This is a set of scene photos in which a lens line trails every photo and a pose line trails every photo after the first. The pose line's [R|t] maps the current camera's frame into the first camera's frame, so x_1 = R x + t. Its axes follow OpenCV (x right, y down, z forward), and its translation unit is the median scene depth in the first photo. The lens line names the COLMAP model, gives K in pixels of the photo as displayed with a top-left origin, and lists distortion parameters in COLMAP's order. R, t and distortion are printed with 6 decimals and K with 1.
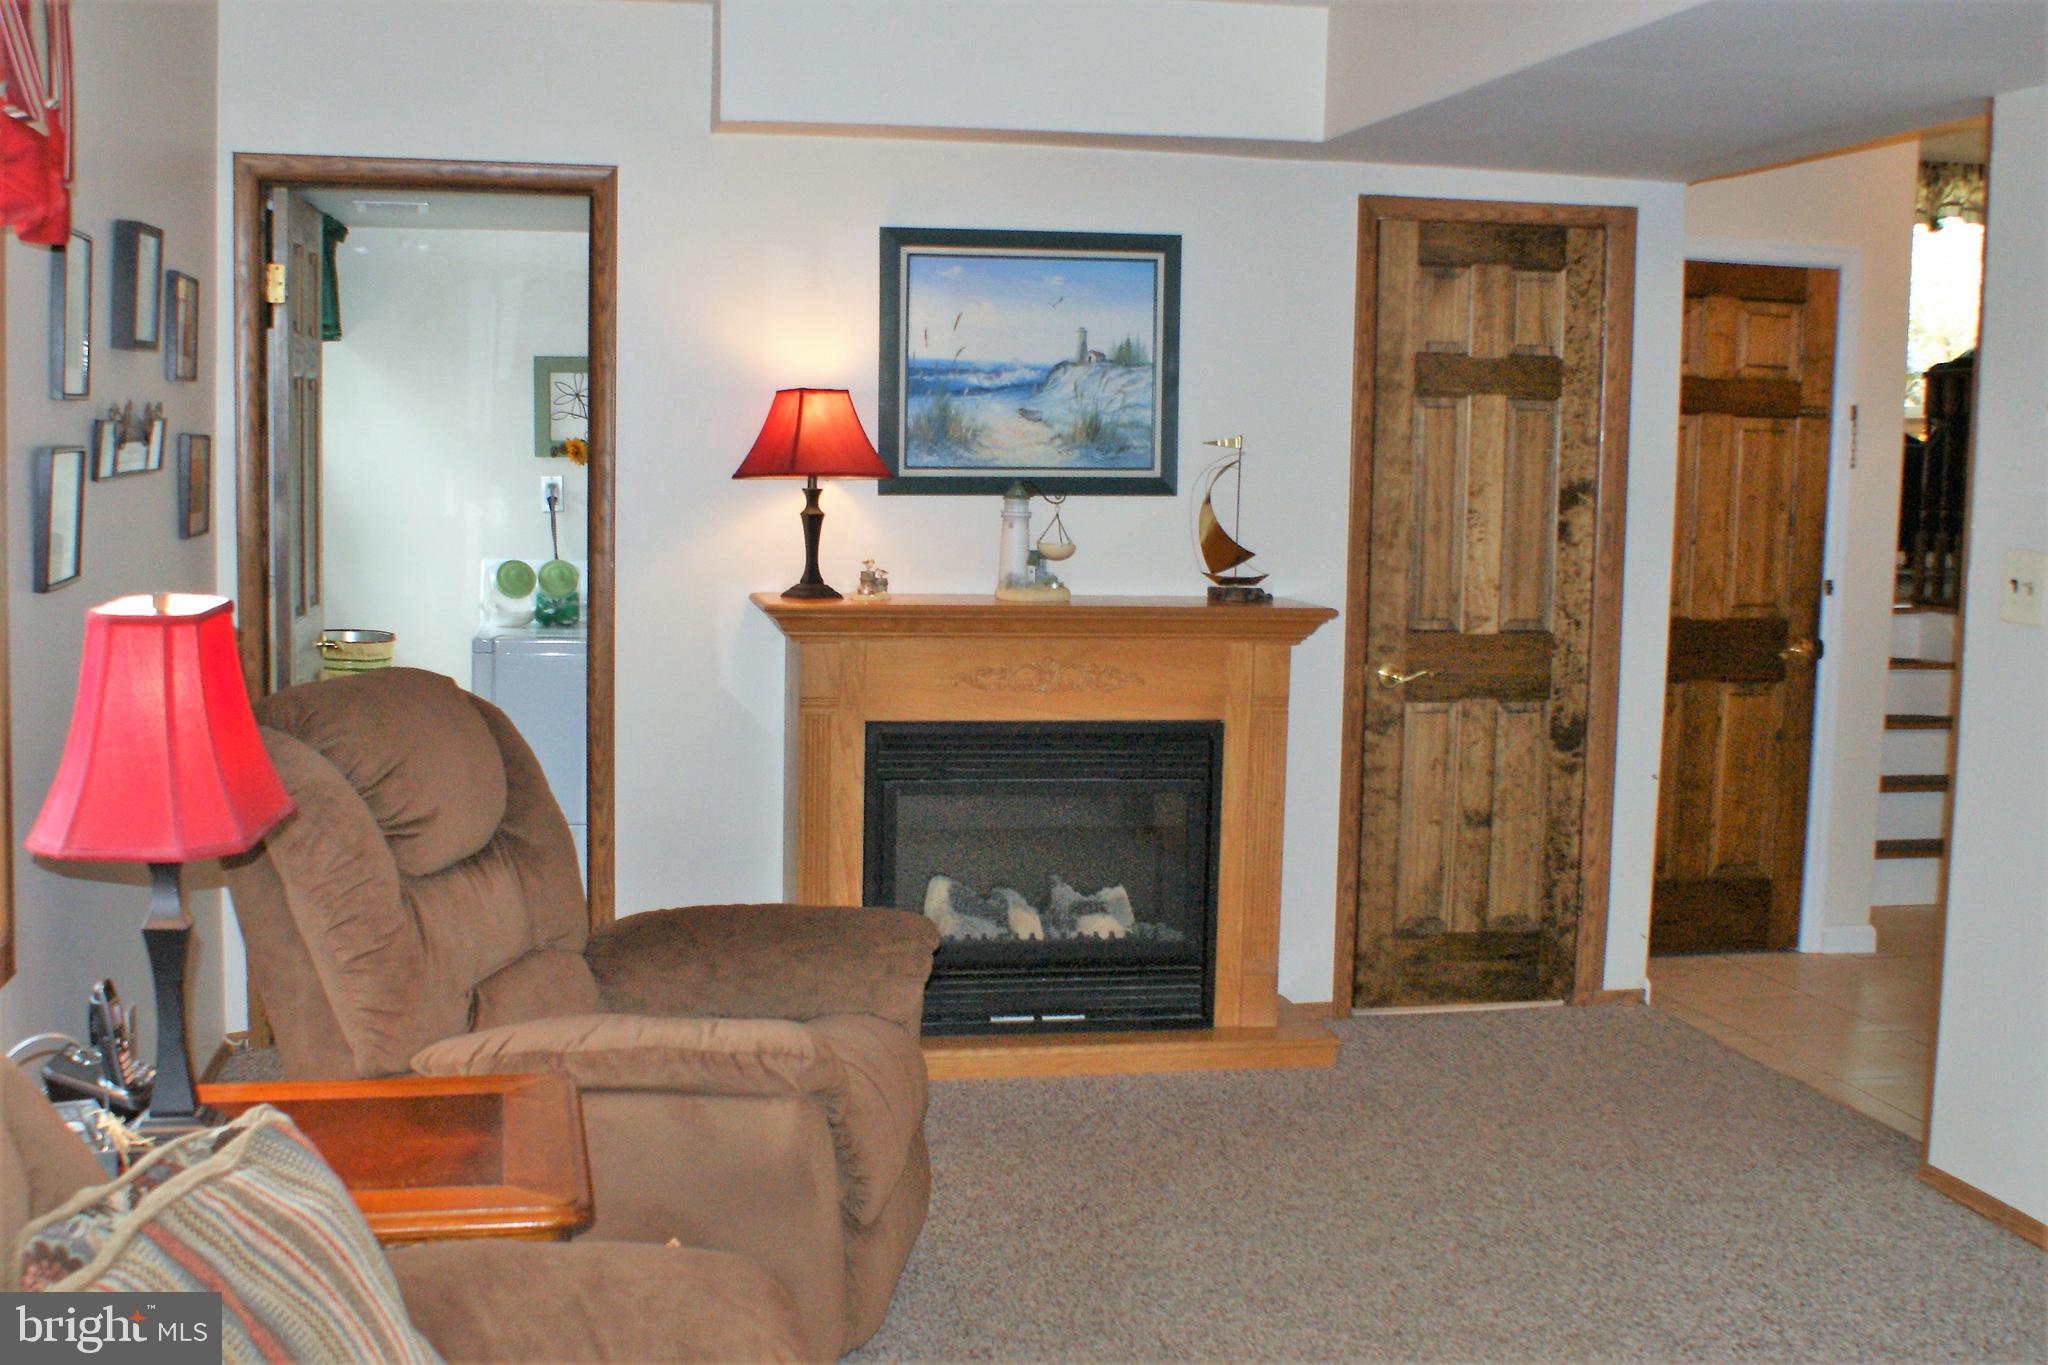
lens RADIAL K [[2325.8, 0, 1024.0], [0, 2325.8, 682.5], [0, 0, 1]] dist [-0.123365, 0.024145]
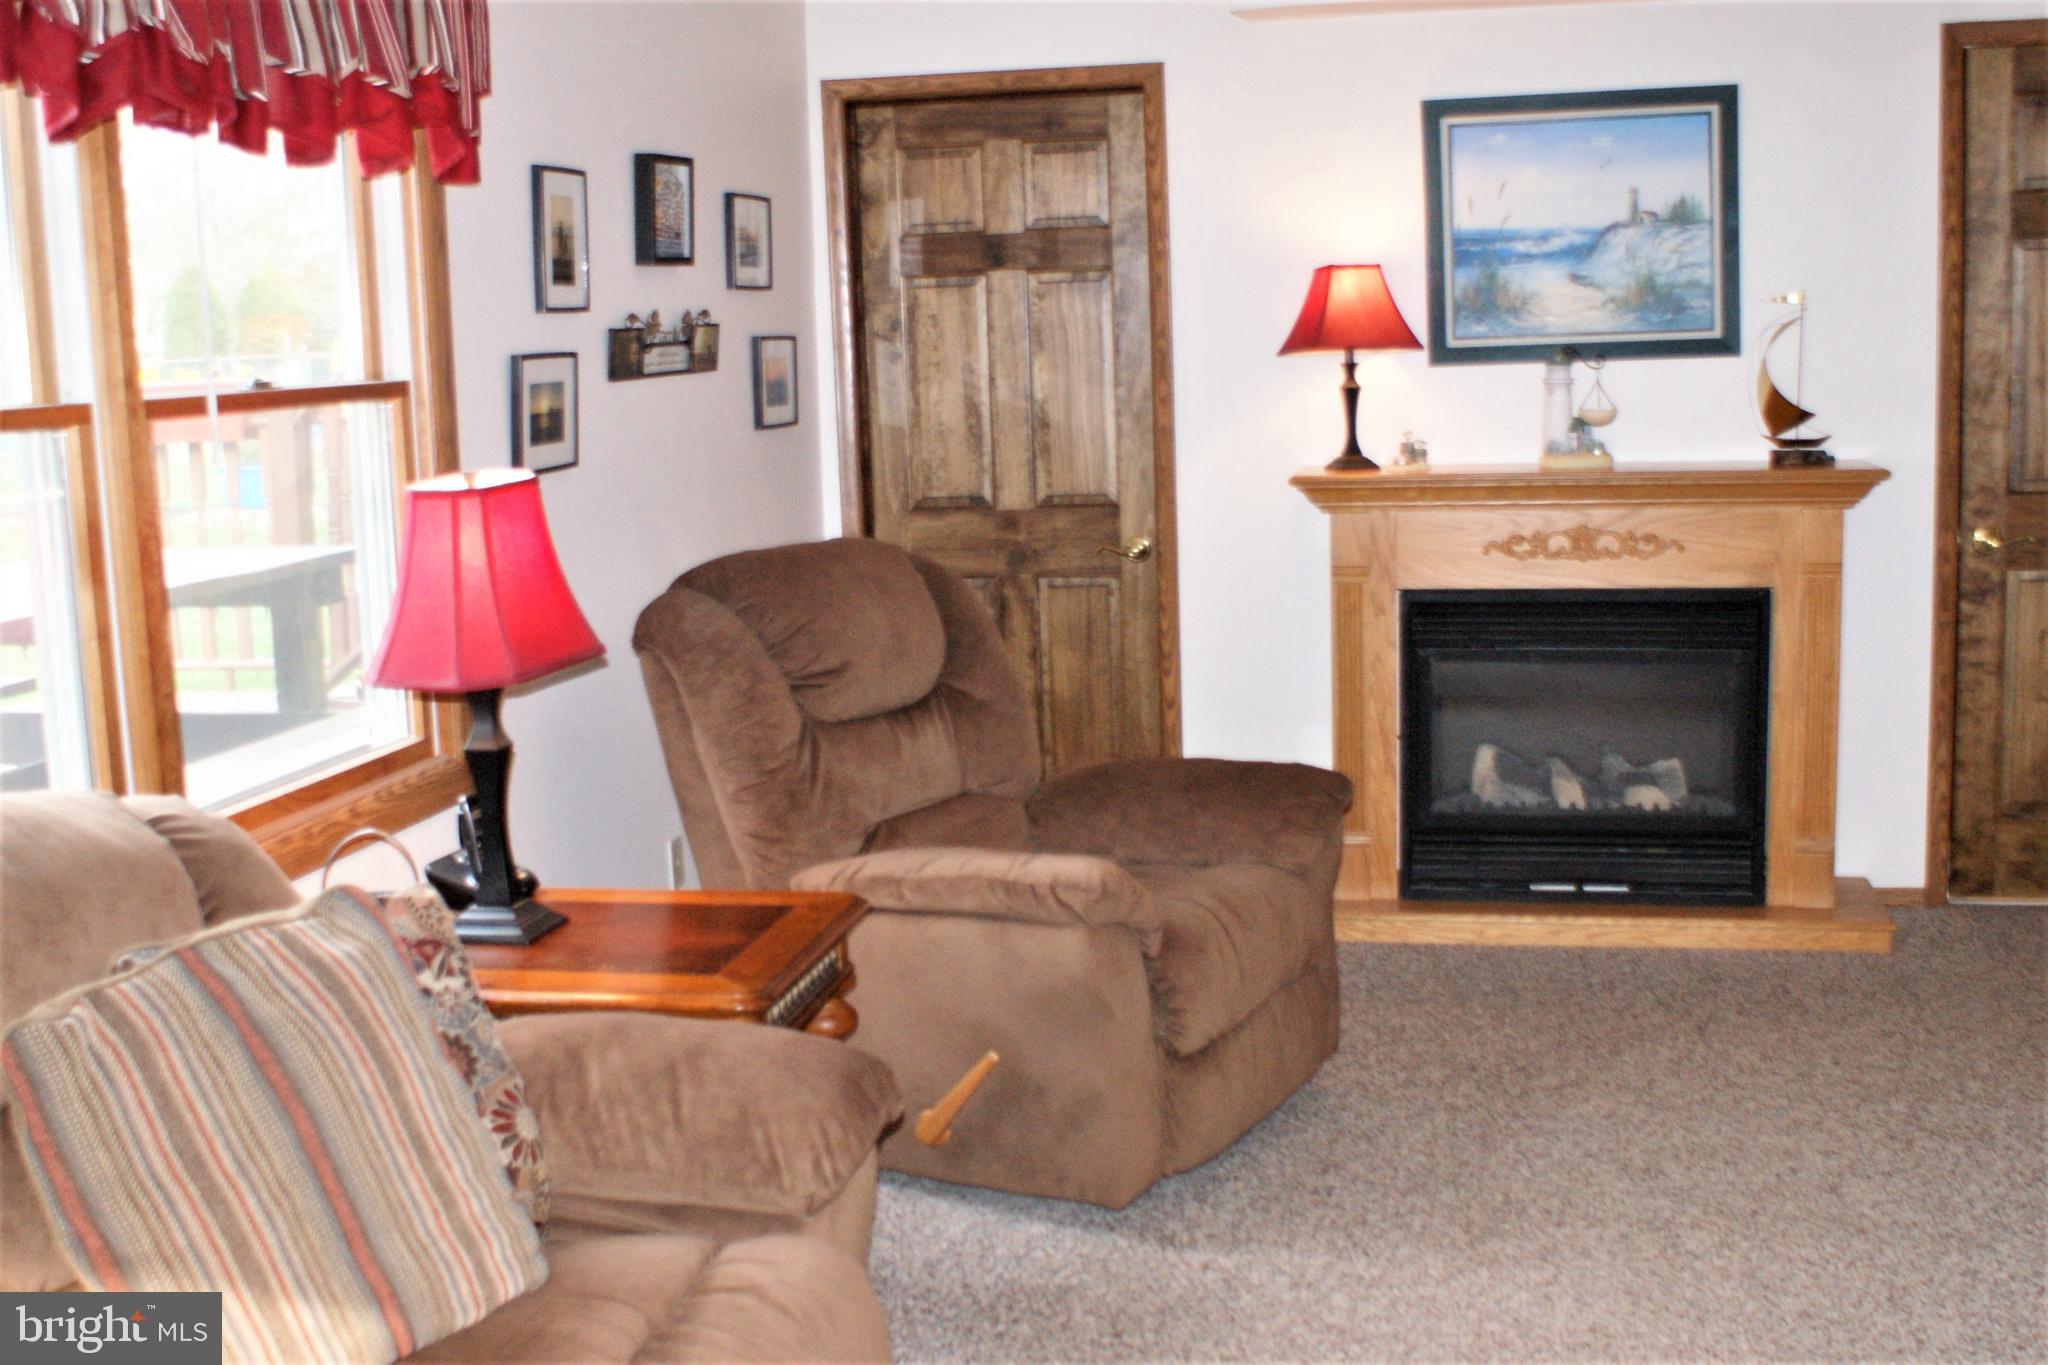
lens RADIAL K [[2341.5, 0, 1024.0], [0, 2341.5, 682.5], [0, 0, 1]] dist [-0.160107, 0.189394]
pose [[0.910855, 0.010715, -0.412587, 0.196666], [0.008669, 0.998946, 0.045082, 0.009580], [0.412635, -0.044640, 0.909802, 0.000571]]
